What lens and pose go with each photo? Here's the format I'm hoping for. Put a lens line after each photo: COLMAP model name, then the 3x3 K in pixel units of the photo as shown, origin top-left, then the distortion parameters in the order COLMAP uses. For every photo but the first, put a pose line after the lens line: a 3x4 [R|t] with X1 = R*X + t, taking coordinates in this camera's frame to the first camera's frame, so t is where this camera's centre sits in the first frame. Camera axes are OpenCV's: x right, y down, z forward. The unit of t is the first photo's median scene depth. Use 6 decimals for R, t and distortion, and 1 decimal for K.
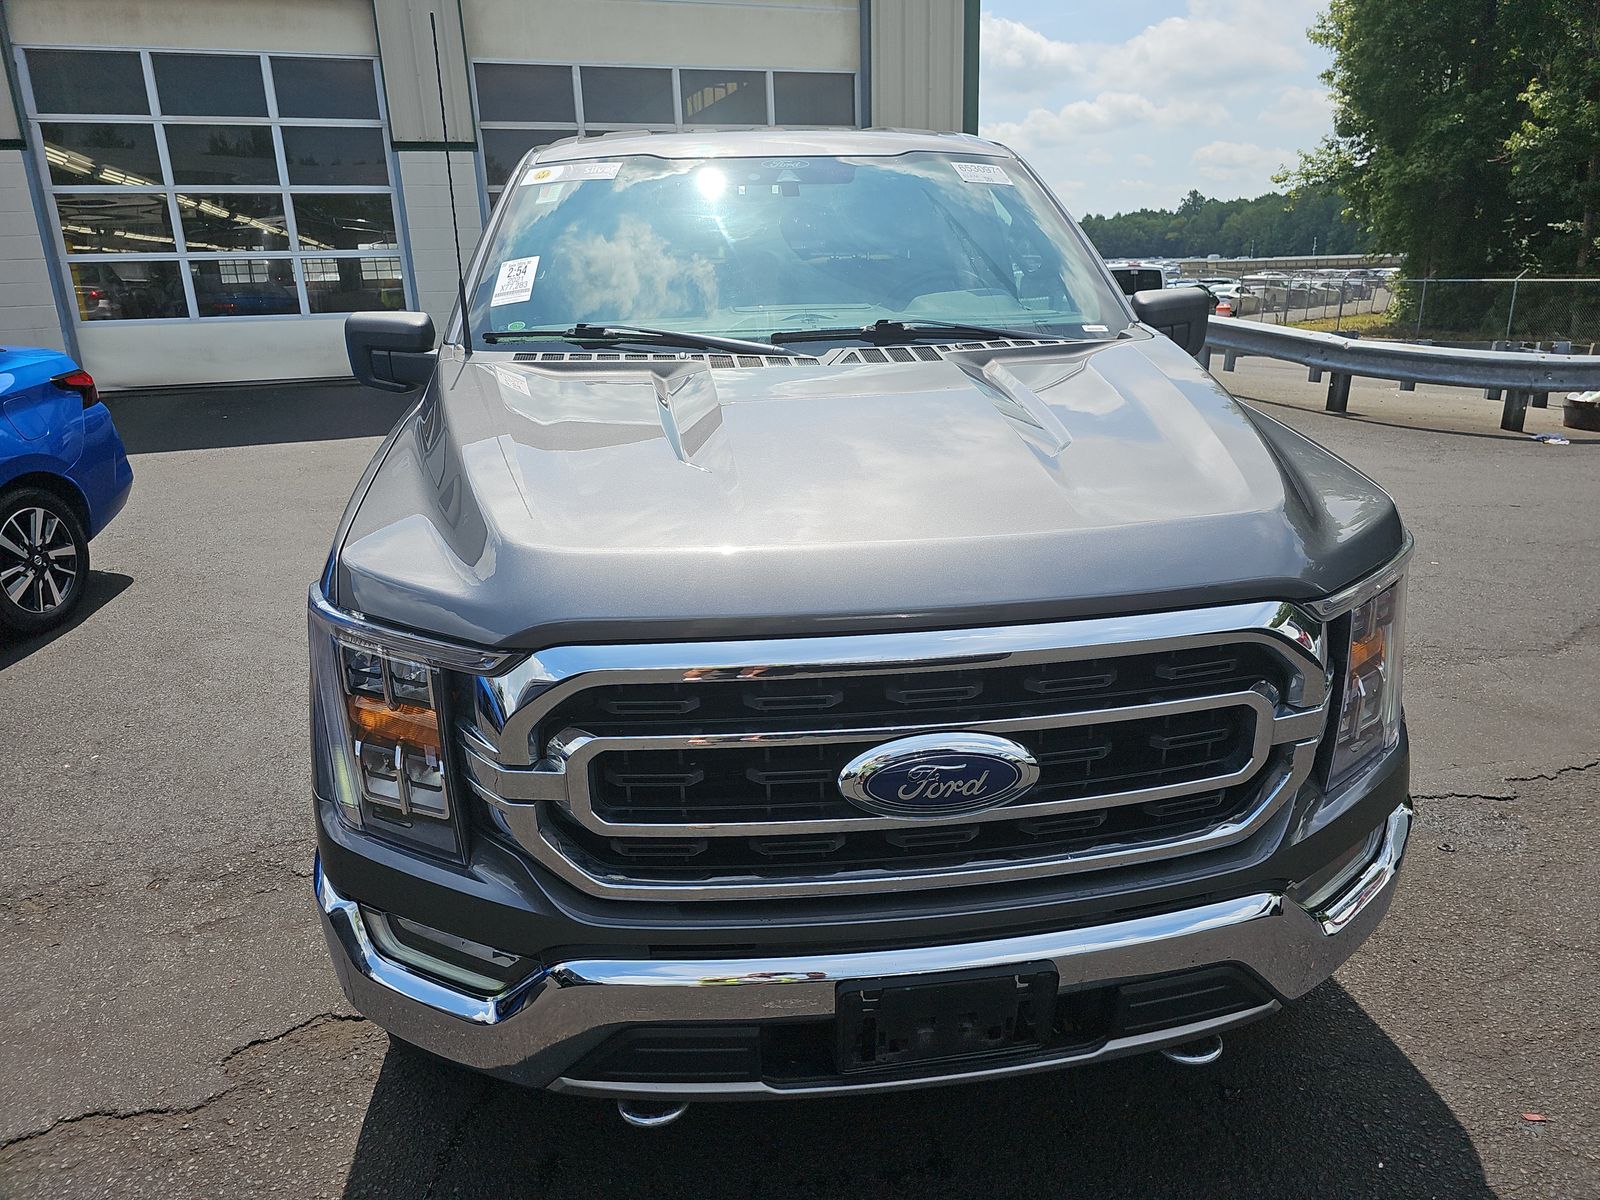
lens RADIAL K [[1086.4, 0, 799.2], [0, 1086.4, 587.8], [0, 0, 1]] dist [0.052768, -0.046985]
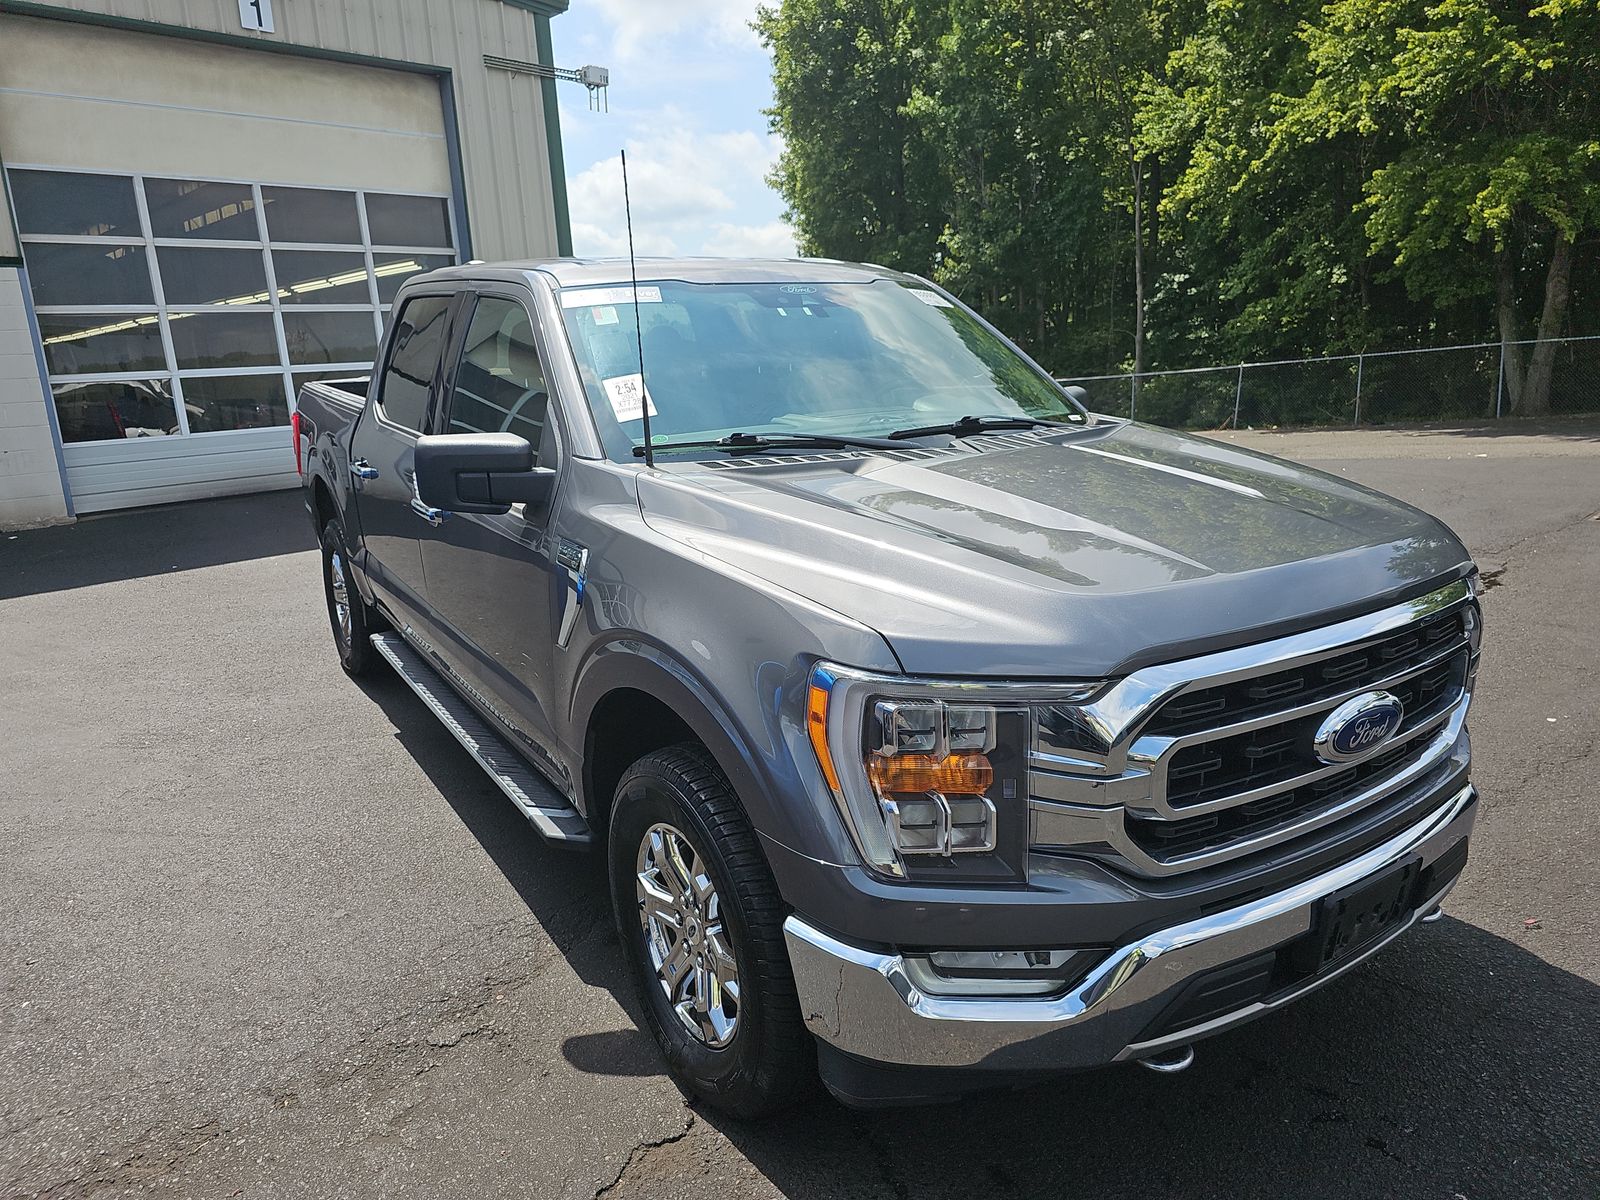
lens RADIAL K [[1092.3, 0, 800.0], [0, 1092.3, 600.0], [0, 0, 1]] dist [0.051081, -0.044135]
pose [[0.898751, -0.113948, 0.423395, -0.540439], [0.152092, 0.986704, -0.057300, -0.005747], [-0.411236, 0.115894, 0.904131, 0.011092]]
